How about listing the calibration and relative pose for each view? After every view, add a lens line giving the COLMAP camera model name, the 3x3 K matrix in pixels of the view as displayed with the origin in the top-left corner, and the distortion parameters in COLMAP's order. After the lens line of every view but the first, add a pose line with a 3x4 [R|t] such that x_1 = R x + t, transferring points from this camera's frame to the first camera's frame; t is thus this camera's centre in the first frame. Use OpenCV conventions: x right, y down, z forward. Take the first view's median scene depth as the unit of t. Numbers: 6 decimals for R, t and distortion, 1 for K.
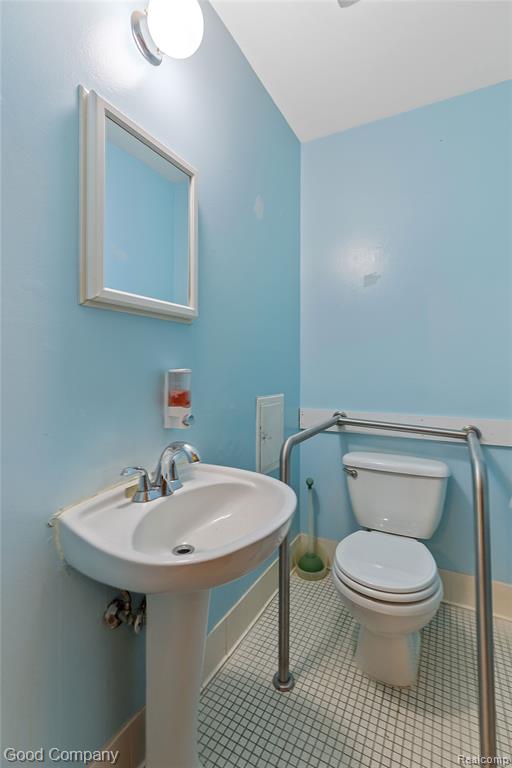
lens RADIAL K [[350.2, 0, 261.3], [0, 350.2, 351.9], [0, 0, 1]] dist [0.012874, -0.001982]
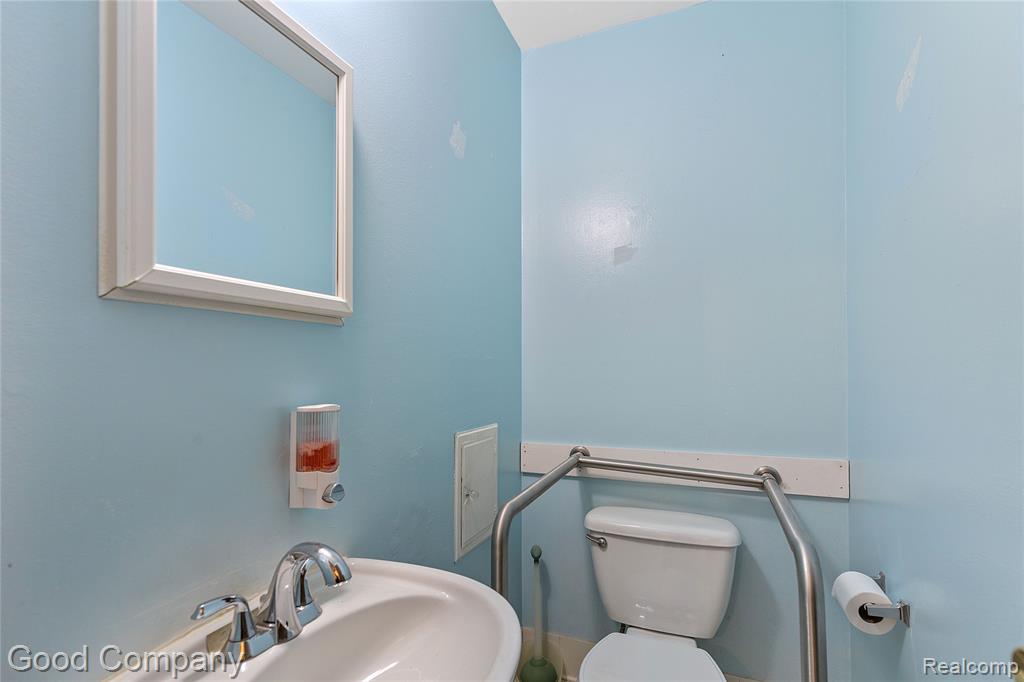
lens RADIAL K [[467.0, 0, 509.2], [0, 467.0, 350.0], [0, 0, 1]] dist [0.012874, -0.001982]
pose [[0.996003, -0.004186, 0.089222, 0.010328], [0.003668, 0.999975, 0.005966, -0.035590], [-0.089245, -0.005615, 0.995994, 0.158209]]
